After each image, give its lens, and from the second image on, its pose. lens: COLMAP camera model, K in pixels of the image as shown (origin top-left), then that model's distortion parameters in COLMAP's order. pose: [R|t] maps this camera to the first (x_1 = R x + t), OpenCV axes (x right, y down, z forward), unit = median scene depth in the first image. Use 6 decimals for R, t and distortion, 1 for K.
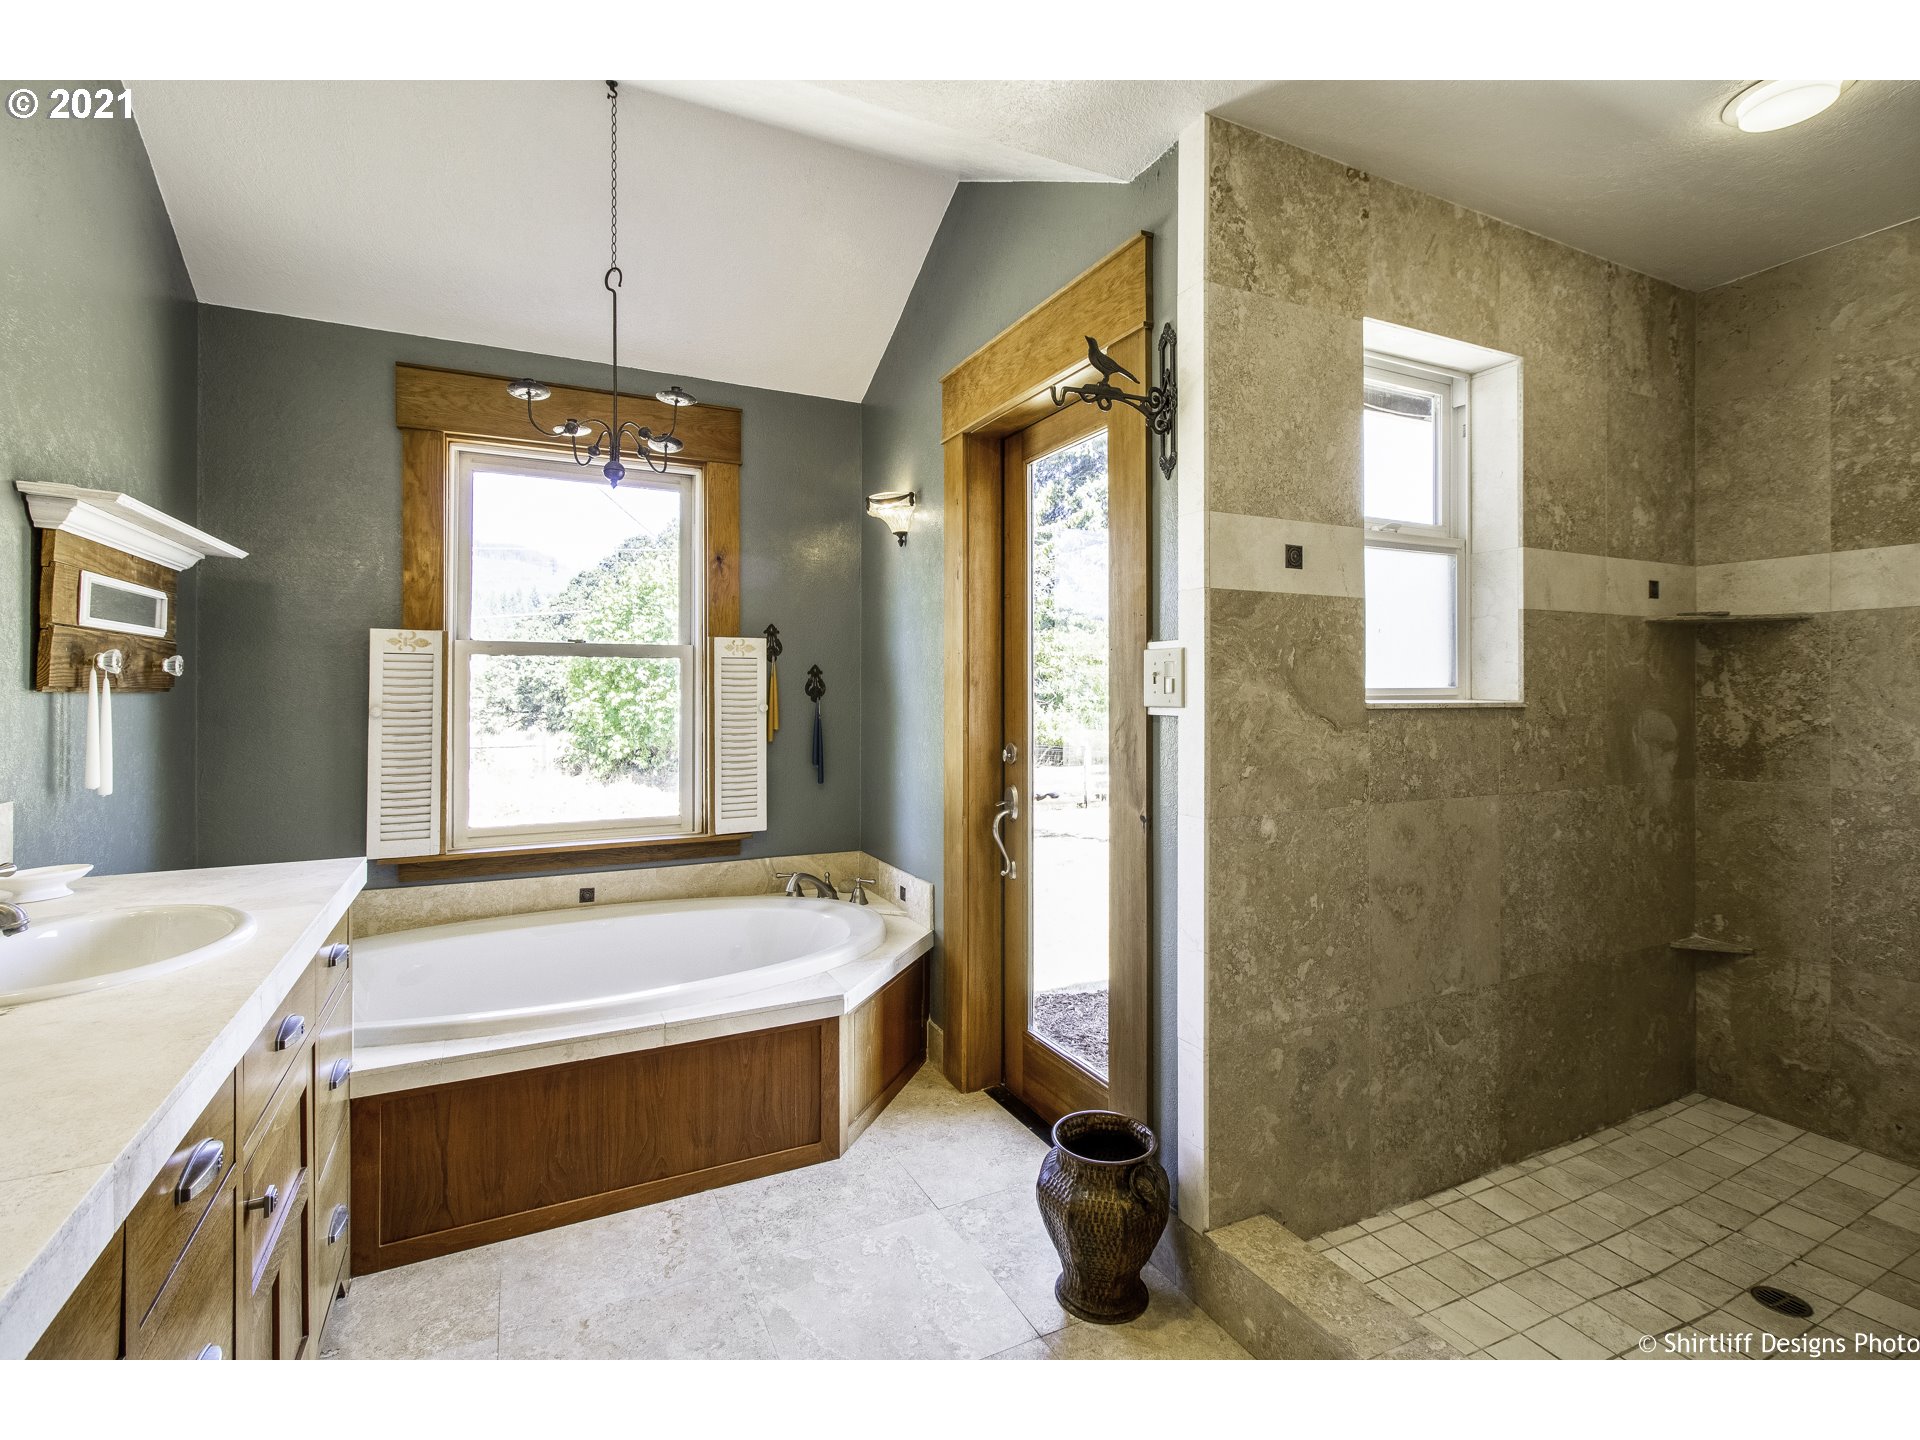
lens RADIAL K [[887.6, 0, 950.4], [0, 887.6, 689.6], [0, 0, 1]] dist [-0.000442, 0.000409]
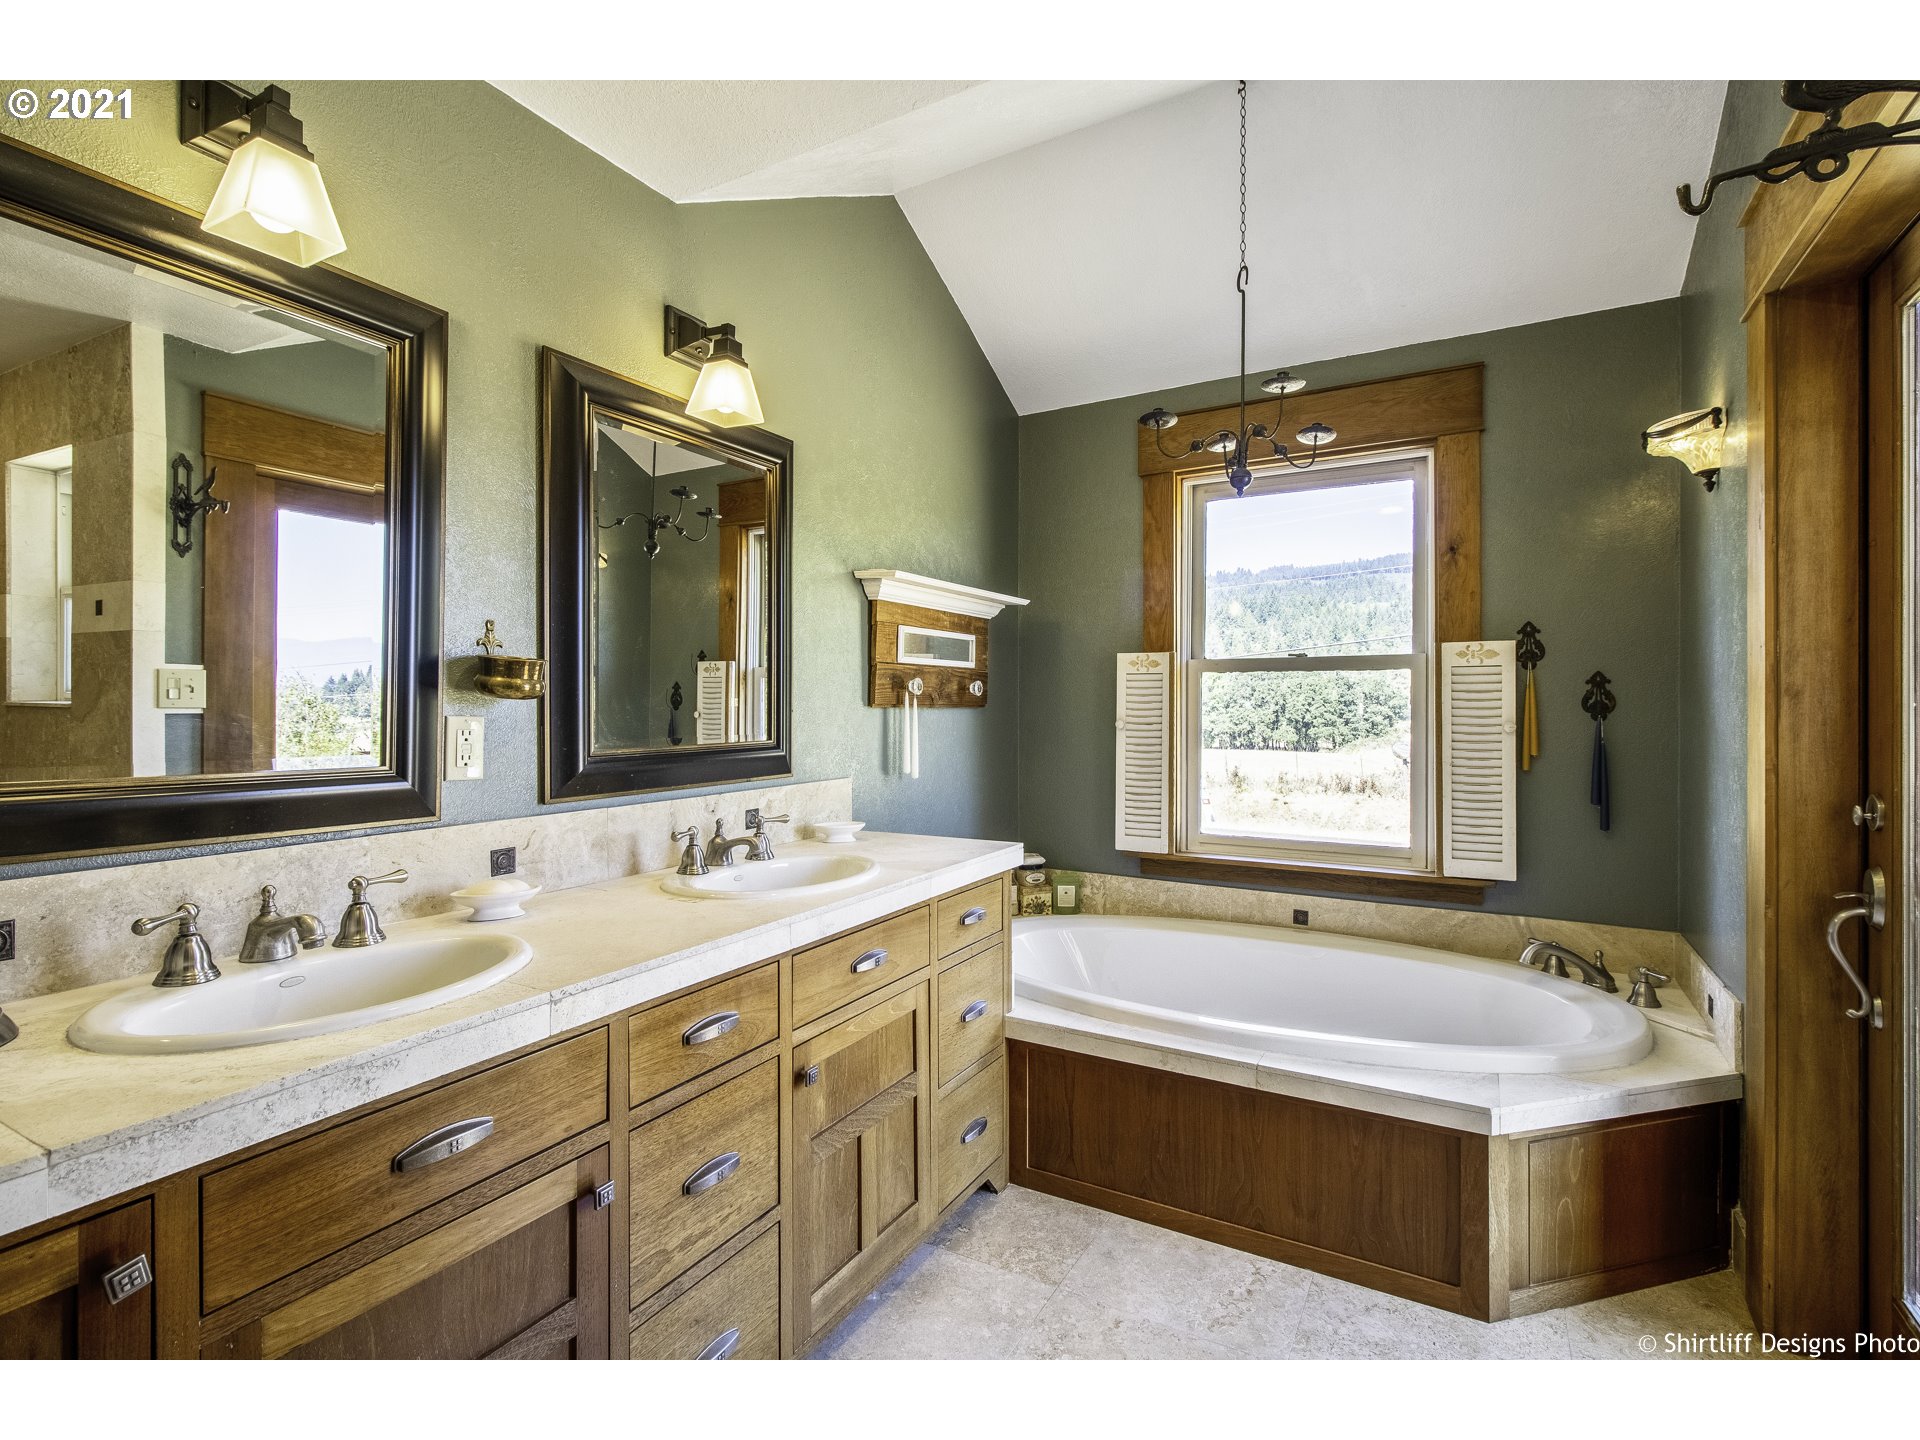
lens RADIAL K [[887.6, 0, 961.5], [0, 887.6, 709.3], [0, 0, 1]] dist [-0.000442, 0.000409]
pose [[0.563252, 0.001984, -0.826283, 0.201504], [0.002137, 0.999990, 0.003857, 0.000234], [0.826283, -0.003938, 0.563242, 0.166714]]
